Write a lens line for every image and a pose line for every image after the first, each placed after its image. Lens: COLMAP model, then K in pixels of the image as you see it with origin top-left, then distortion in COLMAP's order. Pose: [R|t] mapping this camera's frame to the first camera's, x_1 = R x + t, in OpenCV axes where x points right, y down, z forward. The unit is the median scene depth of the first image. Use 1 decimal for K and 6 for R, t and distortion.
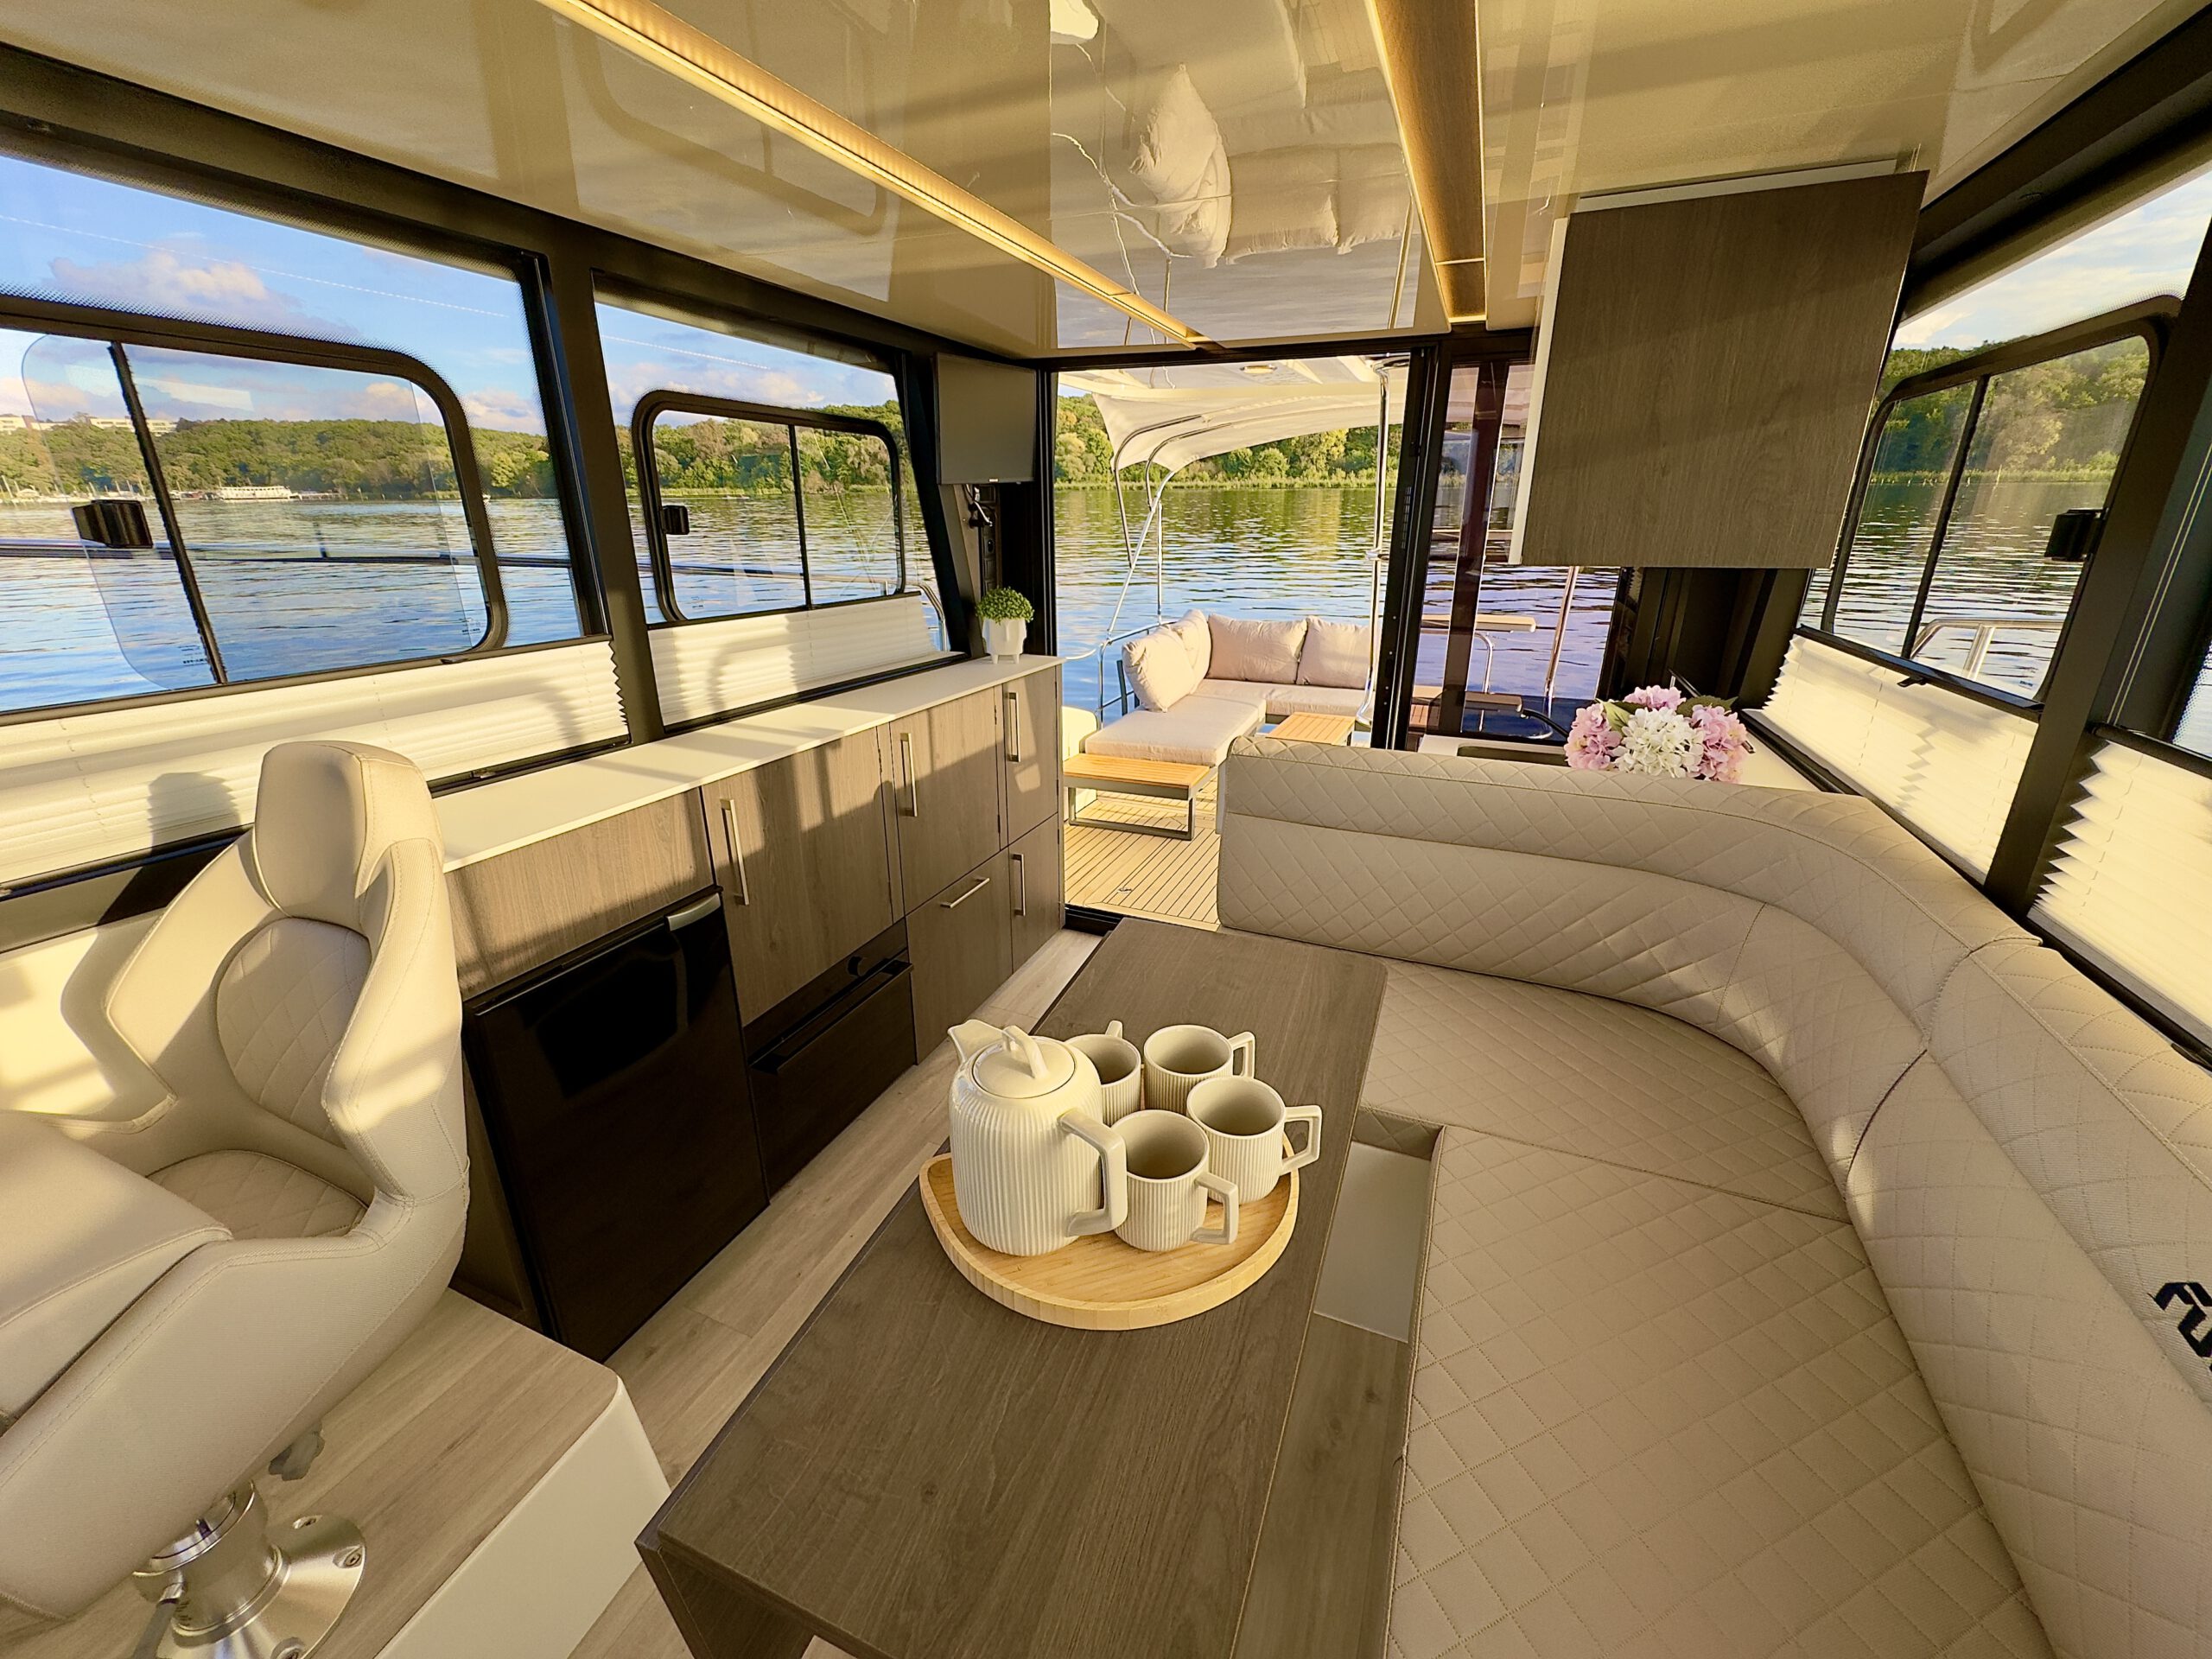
lens RADIAL K [[886.9, 0, 1106.8], [0, 886.9, 818.8], [0, 0, 1]] dist [0.001413, -0.000319]
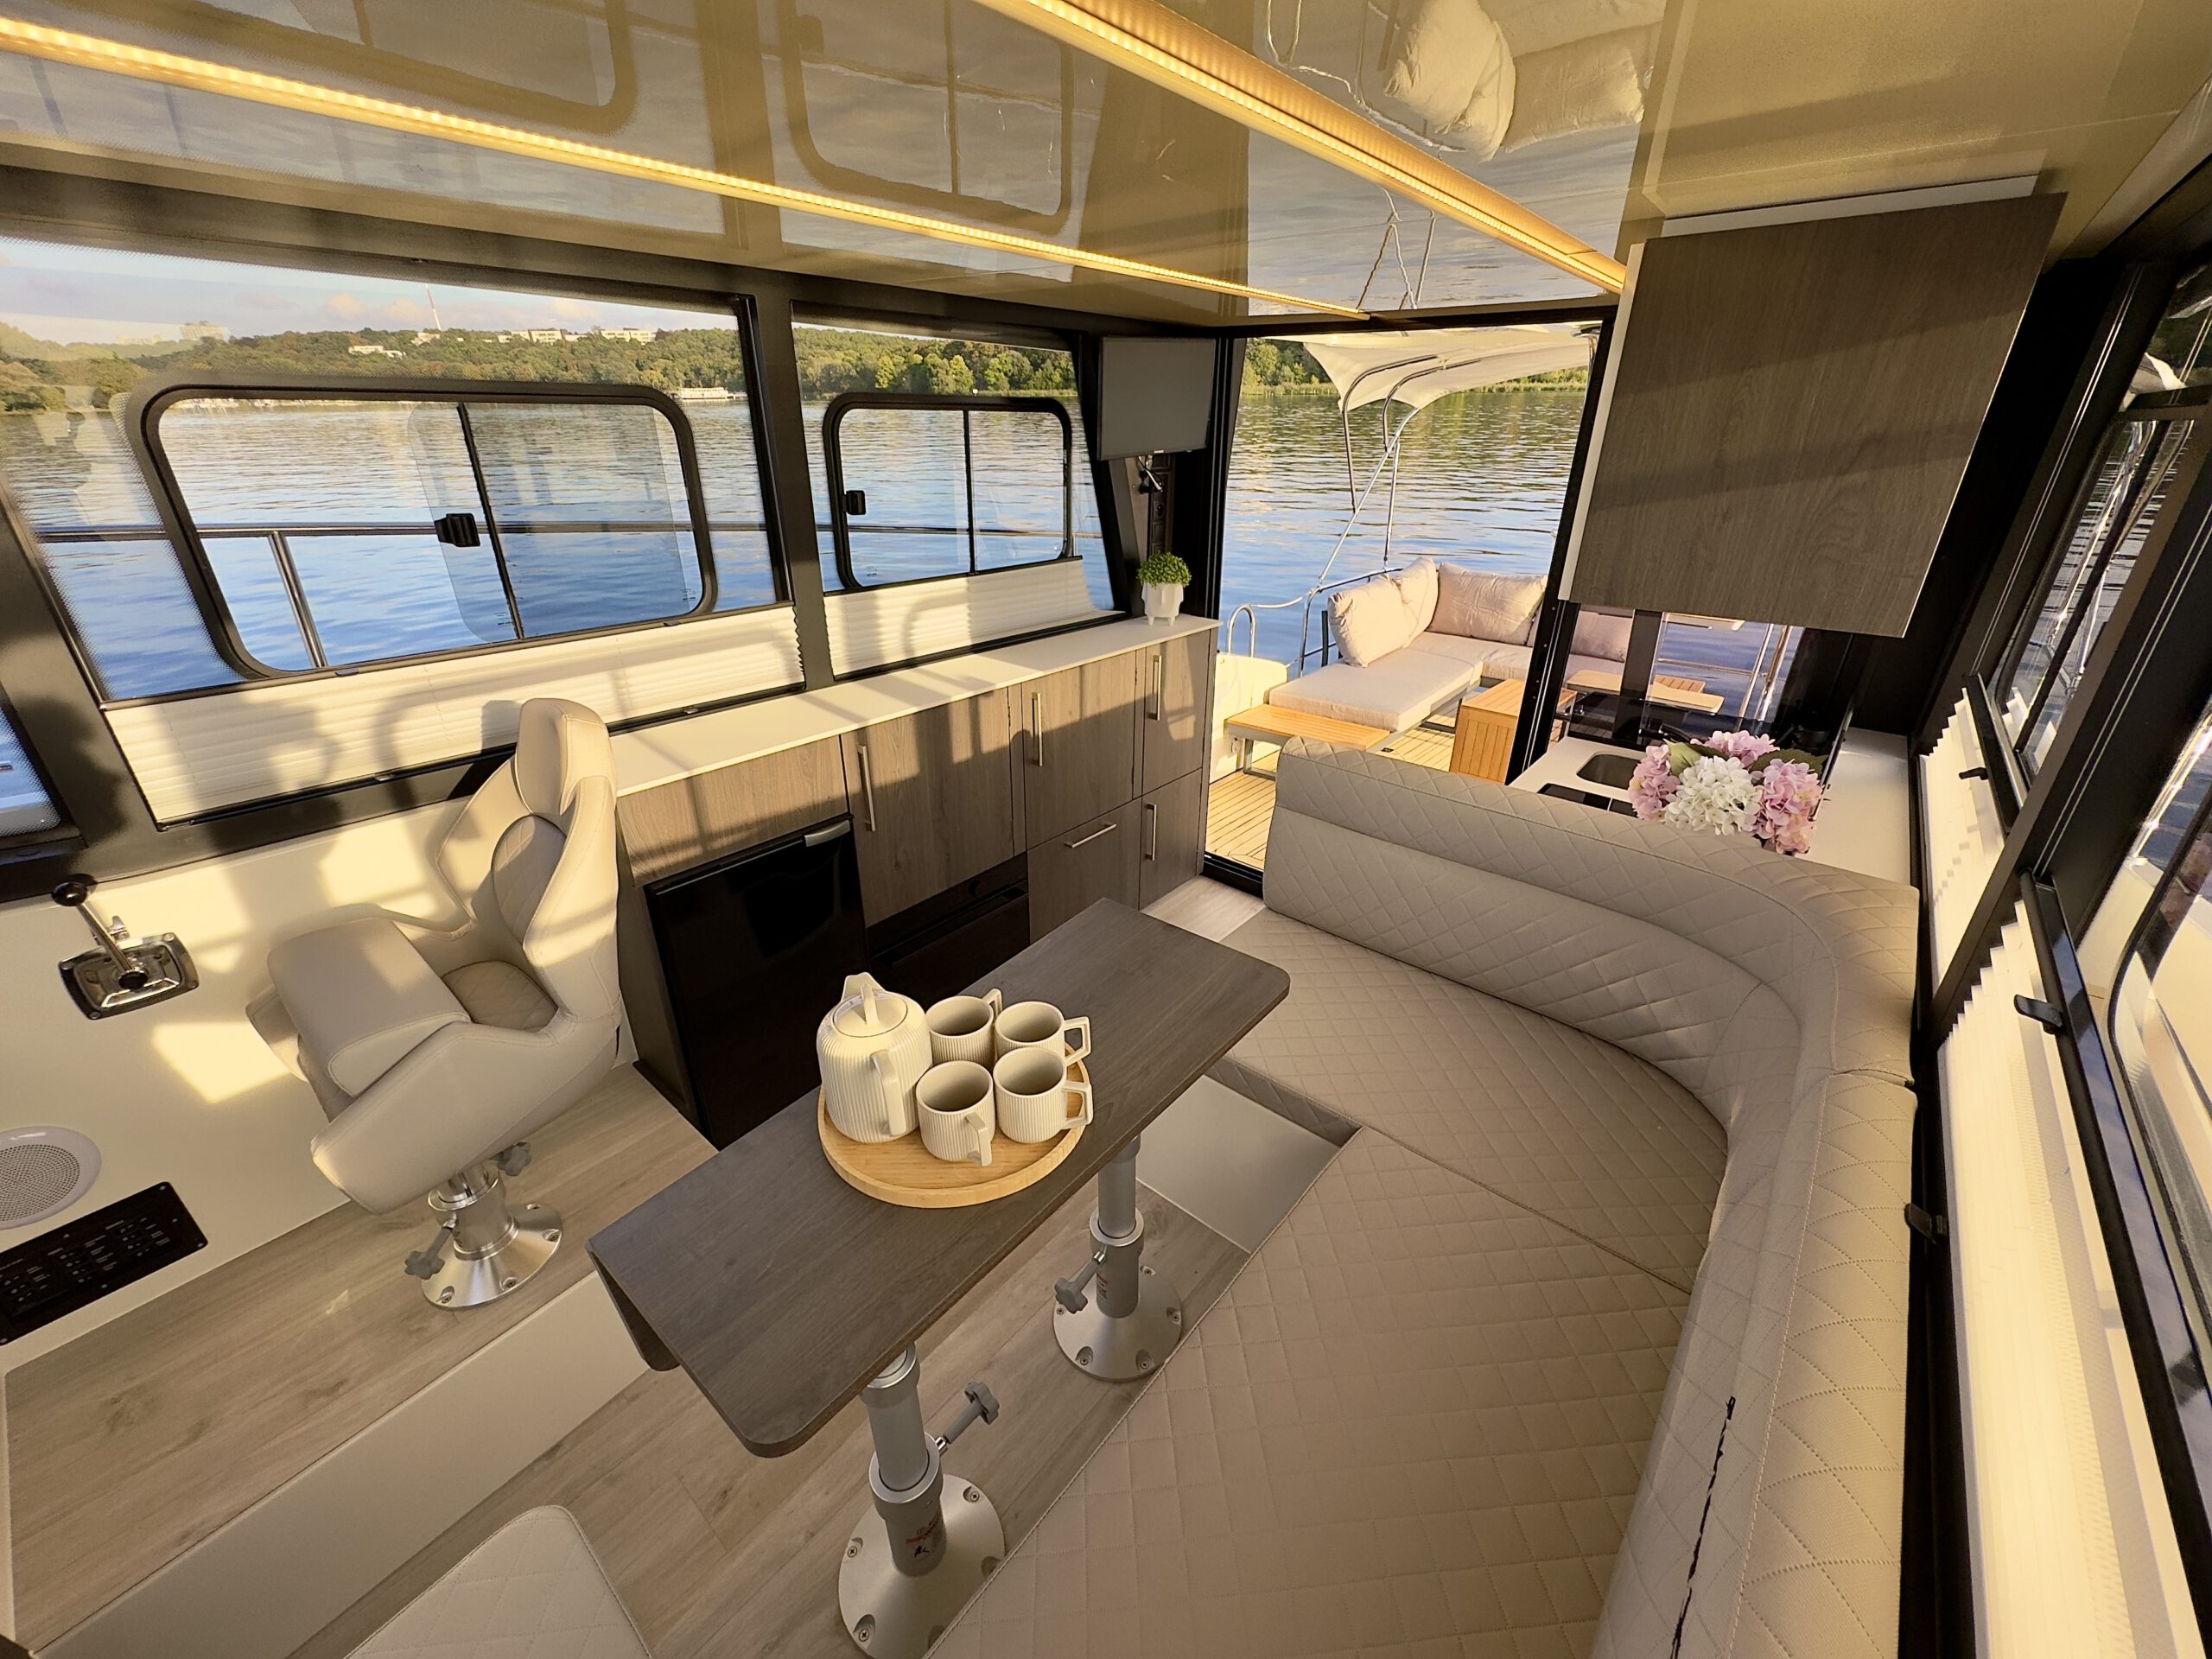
lens RADIAL K [[886.9, 0, 1106.8], [0, 886.9, 818.8], [0, 0, 1]] dist [0.001413, -0.000319]
pose [[0.954061, 0.129188, -0.270330, 0.207729], [-0.104101, 0.988984, 0.105228, -0.073978], [0.280946, -0.072252, 0.957000, -0.076507]]
